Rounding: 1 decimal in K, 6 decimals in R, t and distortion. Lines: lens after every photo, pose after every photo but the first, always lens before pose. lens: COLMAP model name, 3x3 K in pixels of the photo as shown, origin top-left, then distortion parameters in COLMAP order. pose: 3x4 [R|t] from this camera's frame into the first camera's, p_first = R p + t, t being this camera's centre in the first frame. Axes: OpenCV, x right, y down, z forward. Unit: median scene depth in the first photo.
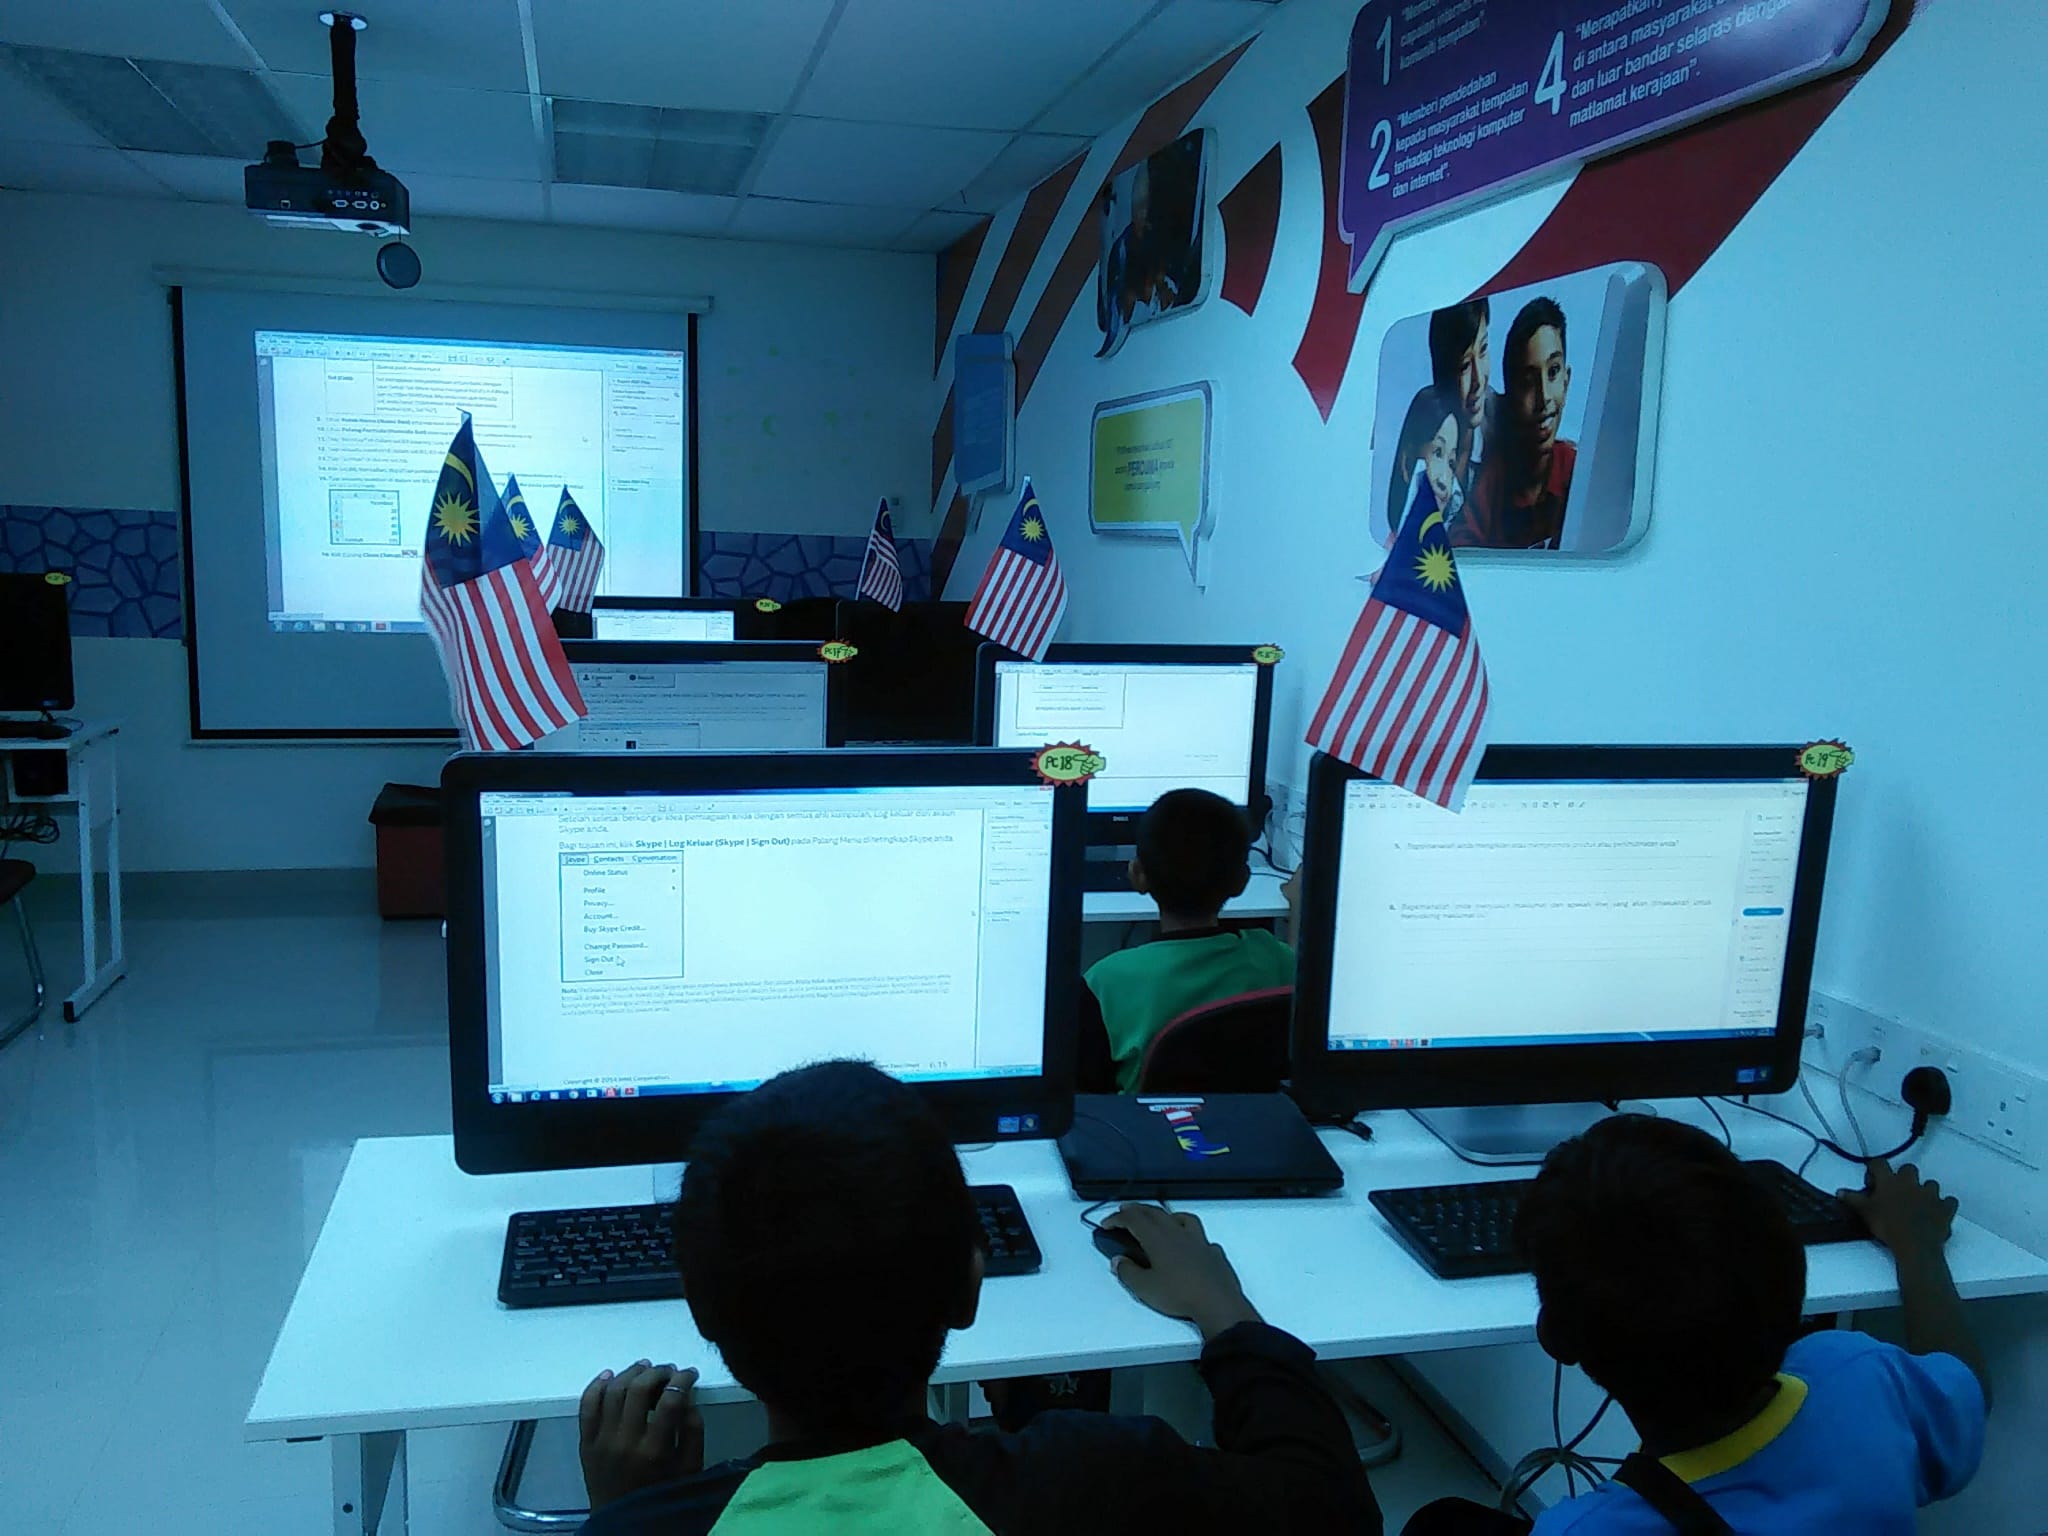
lens RADIAL K [[1705.8, 0, 1044.6], [0, 1705.8, 774.7], [0, 0, 1]] dist [0.025602, -0.061960]
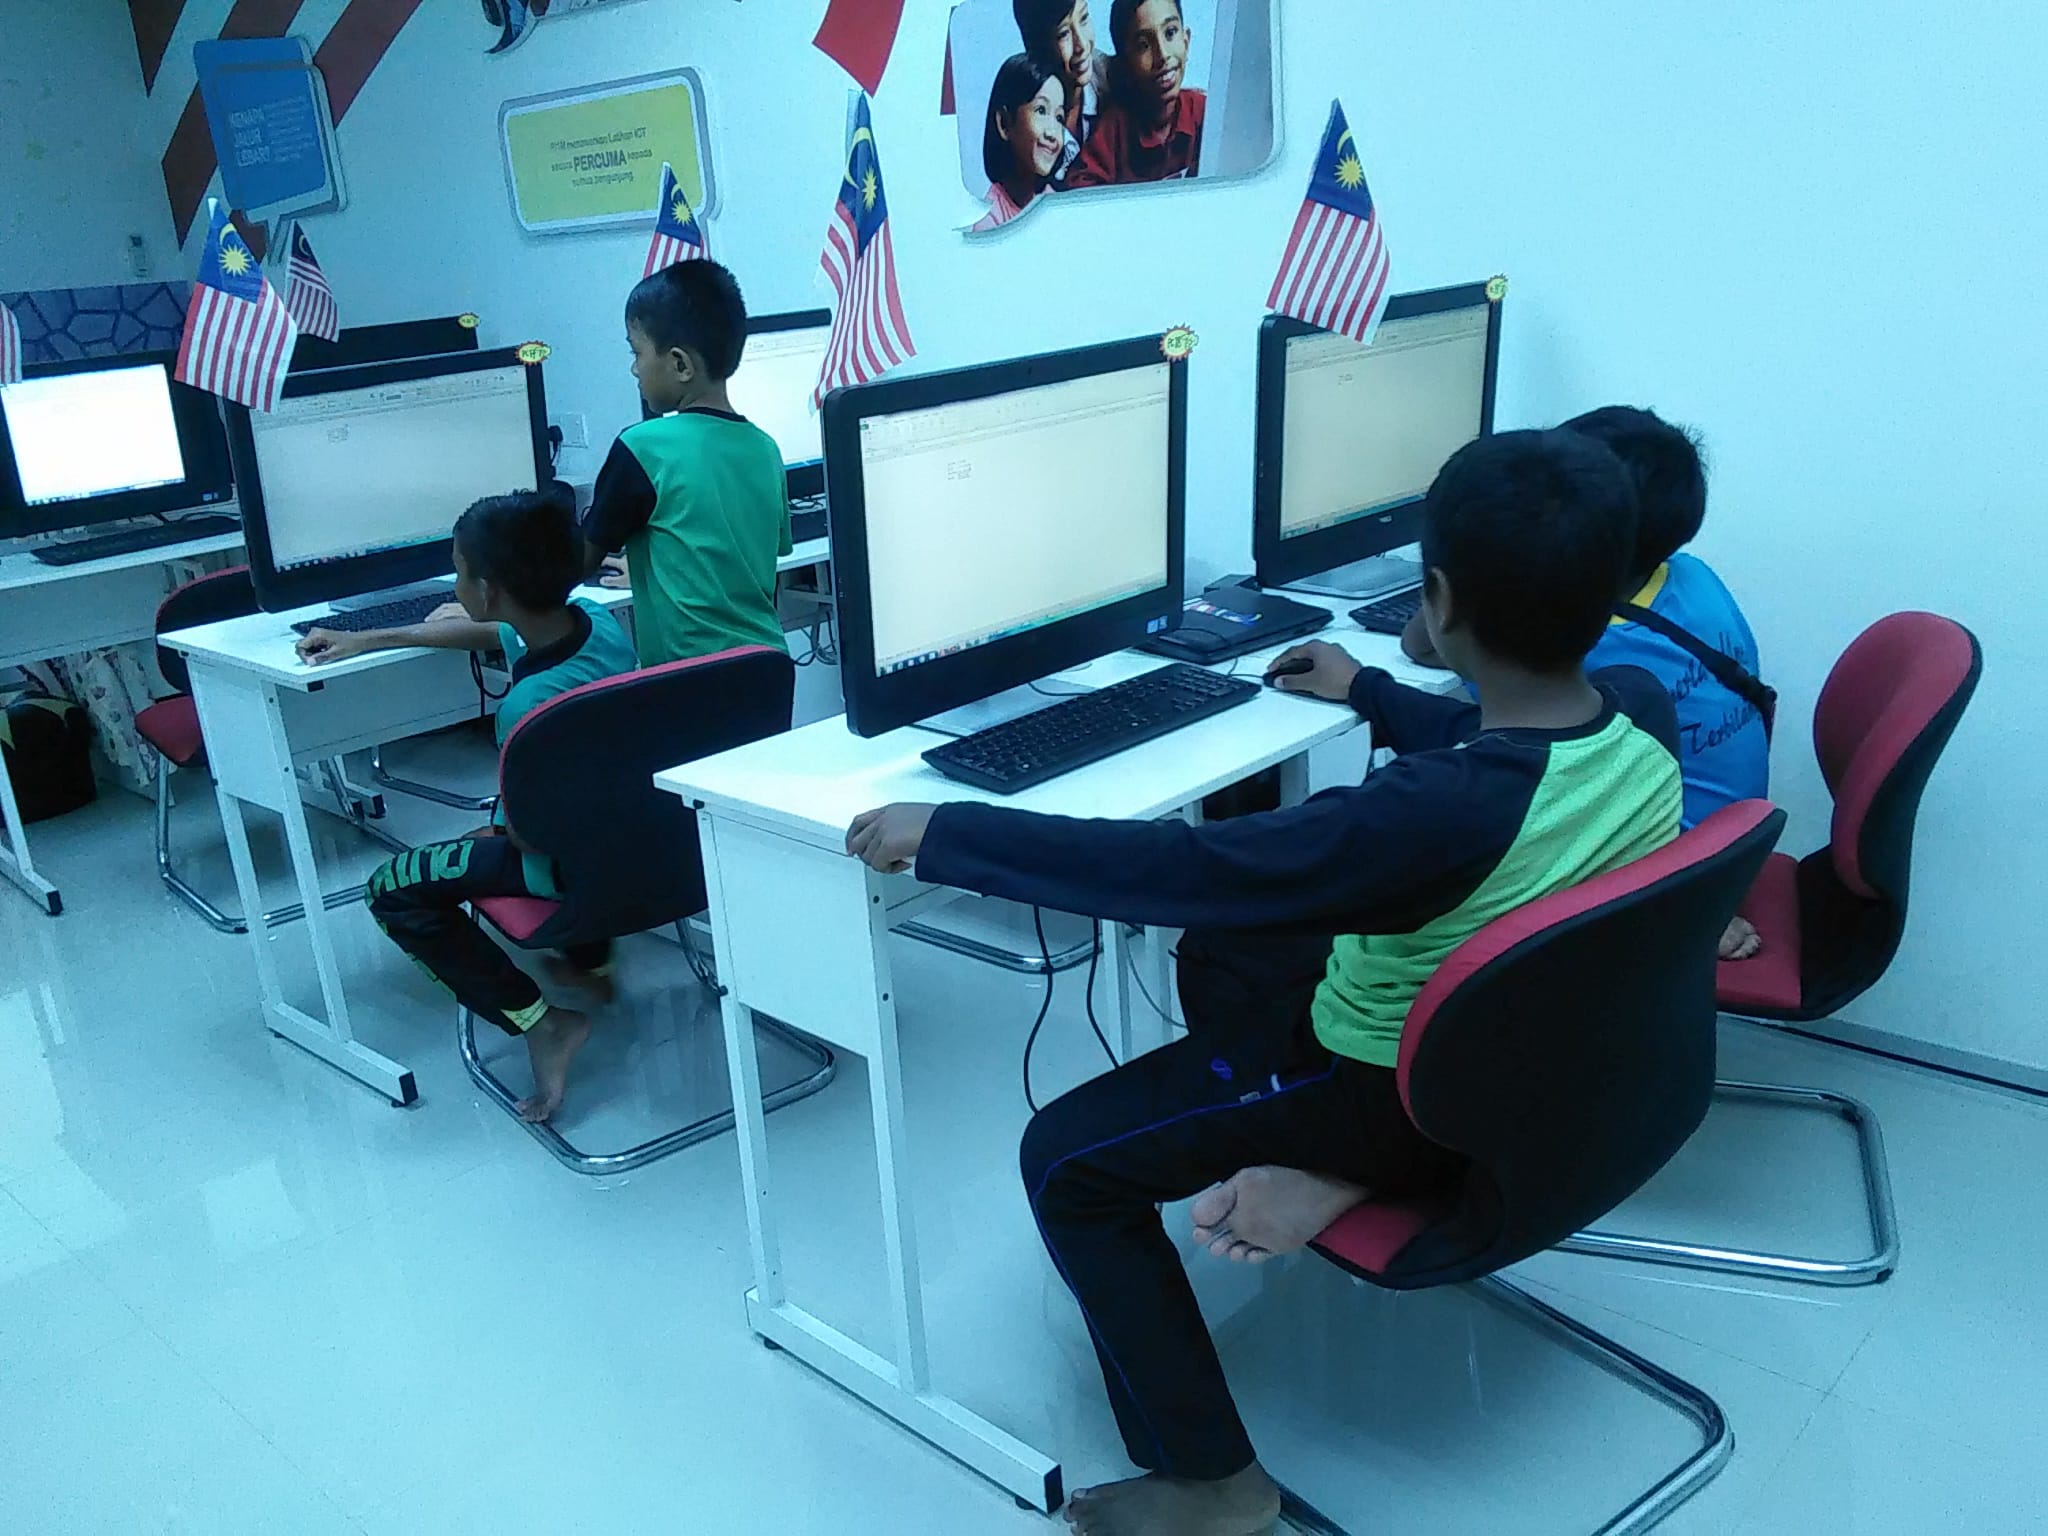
lens RADIAL K [[1705.8, 0, 1014.7], [0, 1705.8, 769.5], [0, 0, 1]] dist [0.025602, -0.061960]
pose [[0.840548, -0.250769, 0.480202, -0.515423], [0.172066, 0.964094, 0.202279, 0.014249], [-0.513685, -0.087398, 0.853516, -0.069671]]
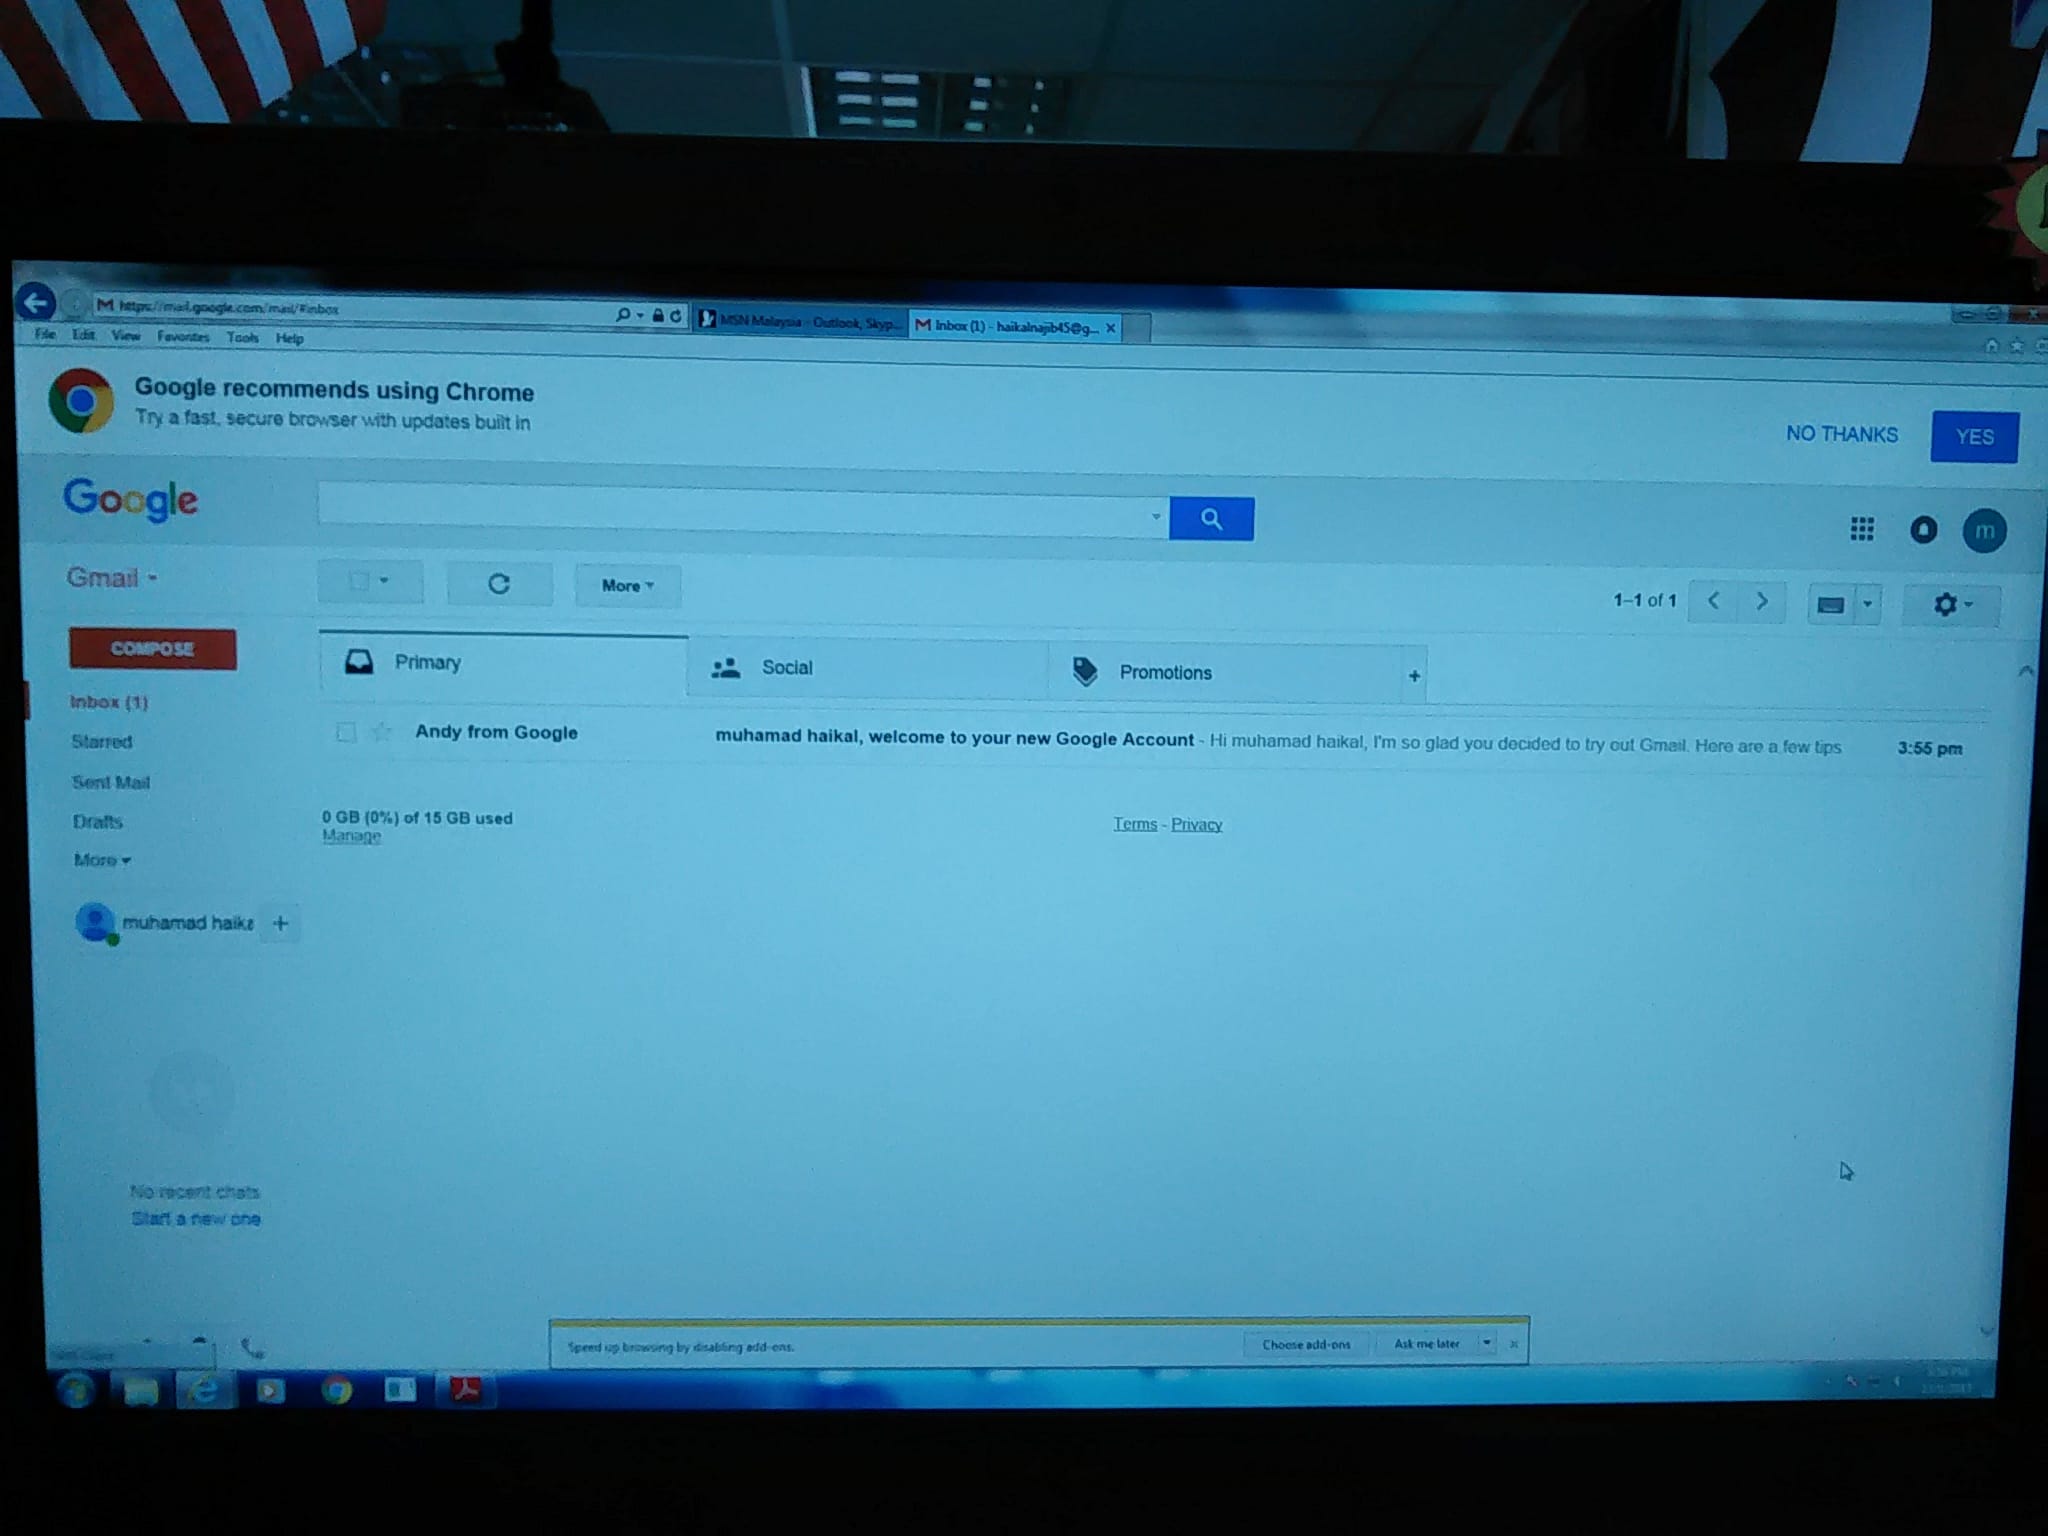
lens RADIAL K [[1705.8, 0, 1021.9], [0, 1705.8, 802.9], [0, 0, 1]] dist [0.025602, -0.061960]
pose [[0.982359, -0.009546, -0.186760, -0.068064], [-0.014149, 0.992039, -0.125133, 0.076135], [0.186467, 0.125568, 0.974404, 0.448196]]
